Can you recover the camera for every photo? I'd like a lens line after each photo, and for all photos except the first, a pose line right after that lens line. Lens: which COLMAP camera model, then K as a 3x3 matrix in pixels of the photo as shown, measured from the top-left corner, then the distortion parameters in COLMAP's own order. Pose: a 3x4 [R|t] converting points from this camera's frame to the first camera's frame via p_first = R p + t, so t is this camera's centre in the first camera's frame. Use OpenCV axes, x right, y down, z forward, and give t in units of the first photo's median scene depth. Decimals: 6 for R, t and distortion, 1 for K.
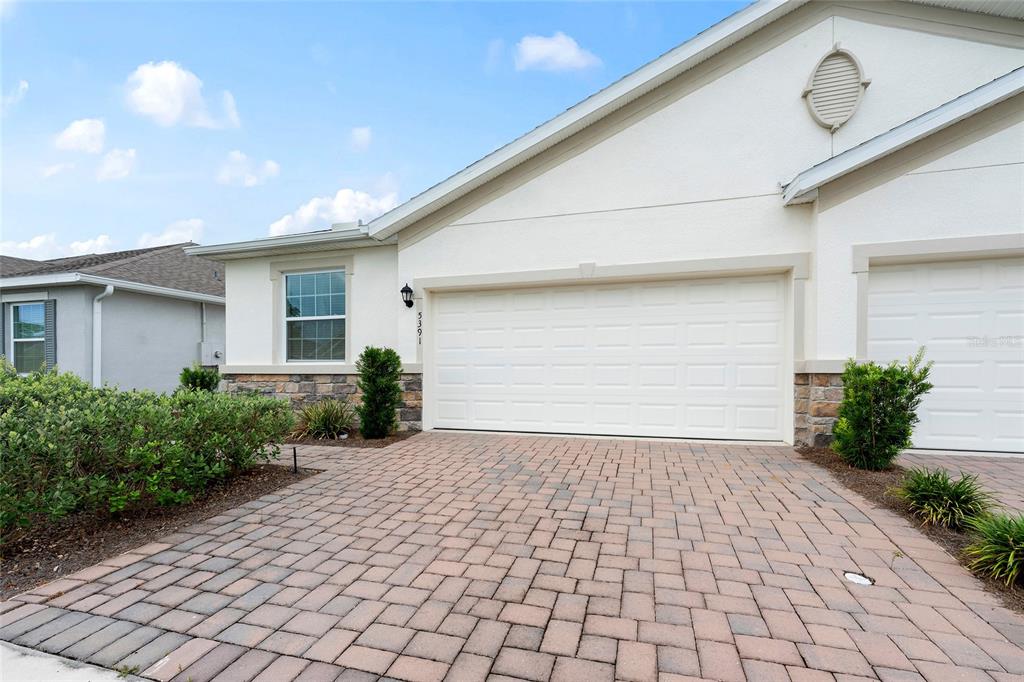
lens RADIAL K [[440.1, 0, 517.3], [0, 440.1, 361.1], [0, 0, 1]] dist [-0.001920, 0.000552]
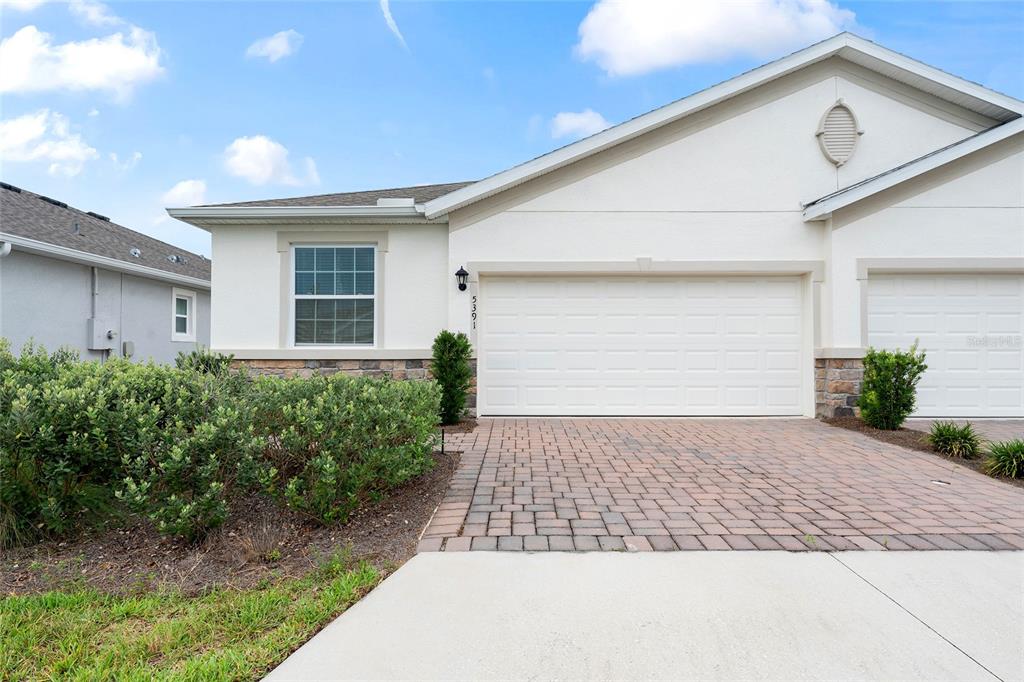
lens RADIAL K [[556.2, 0, 510.1], [0, 556.2, 323.1], [0, 0, 1]] dist [0.004276, -0.000685]
pose [[0.963519, 0.018161, 0.267022, -0.476658], [-0.007137, 0.999084, -0.042197, 0.000650], [-0.267544, 0.038752, 0.962766, -0.211409]]
